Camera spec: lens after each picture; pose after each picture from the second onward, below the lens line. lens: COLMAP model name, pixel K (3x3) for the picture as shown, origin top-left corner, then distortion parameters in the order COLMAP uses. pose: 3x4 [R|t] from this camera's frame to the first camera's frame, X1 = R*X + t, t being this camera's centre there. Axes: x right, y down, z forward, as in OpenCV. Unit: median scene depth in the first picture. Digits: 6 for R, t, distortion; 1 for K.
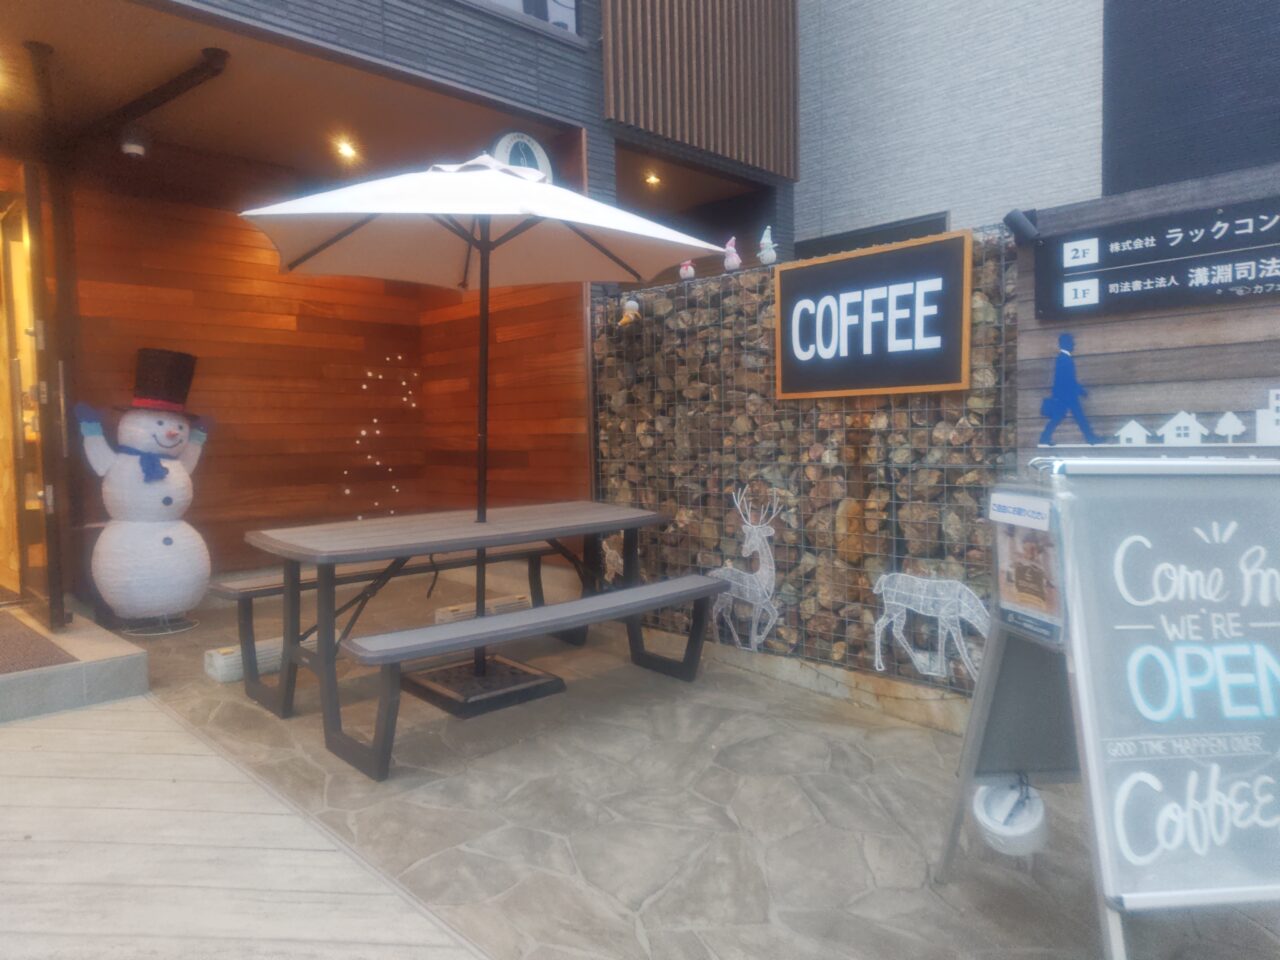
lens RADIAL K [[886.5, 0, 640.0], [0, 886.5, 480.0], [0, 0, 1]] dist [0.001851, 0.000732]
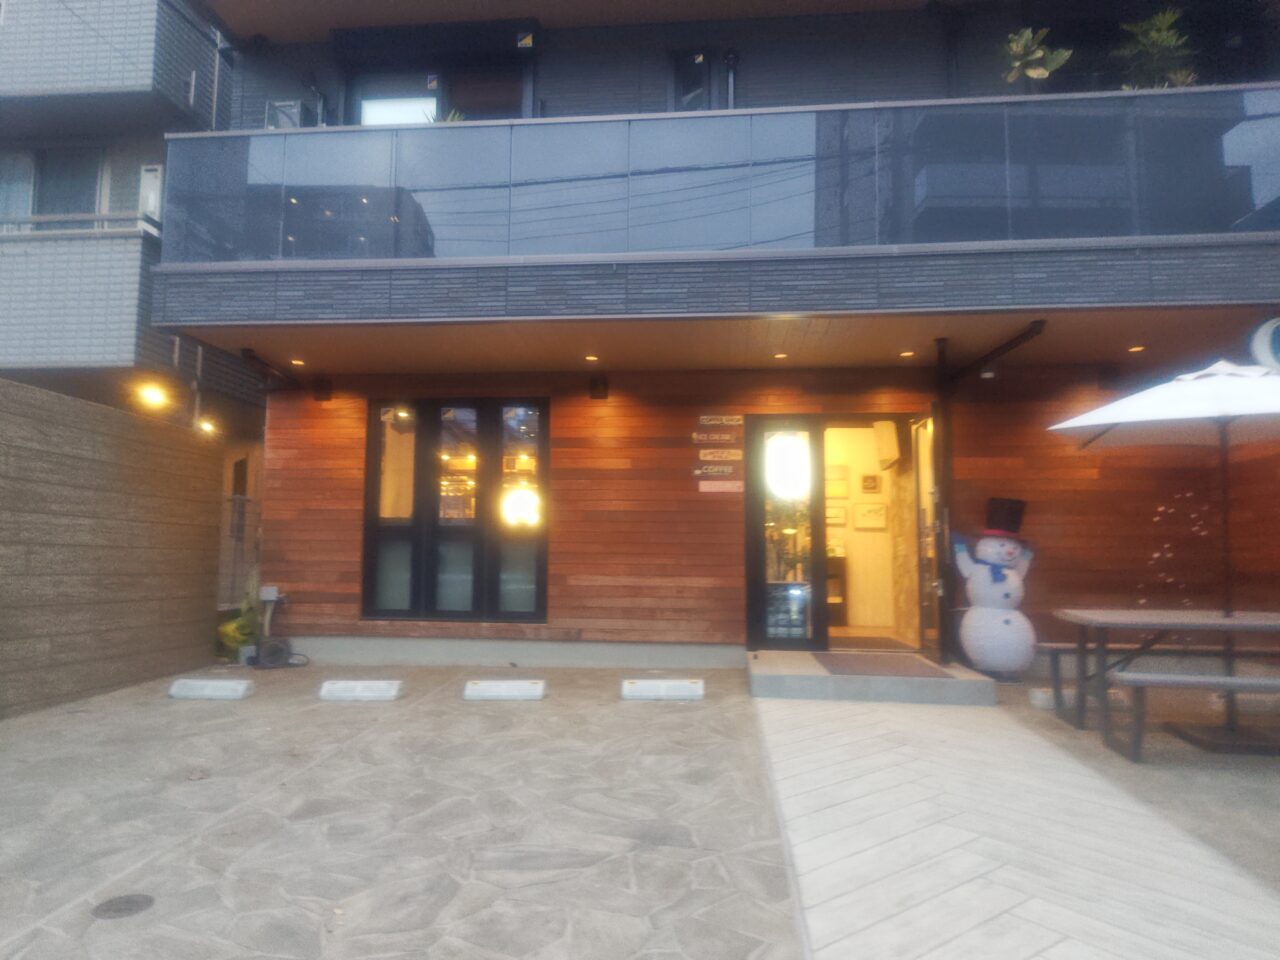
lens RADIAL K [[867.7, 0, 640.0], [0, 867.7, 480.0], [0, 0, 1]] dist [0.082544, -0.000319]
pose [[0.634309, -0.058343, -0.770875, 0.263127], [-0.058663, 0.990641, -0.123246, 0.052237], [0.770851, 0.123398, 0.624950, -0.487957]]
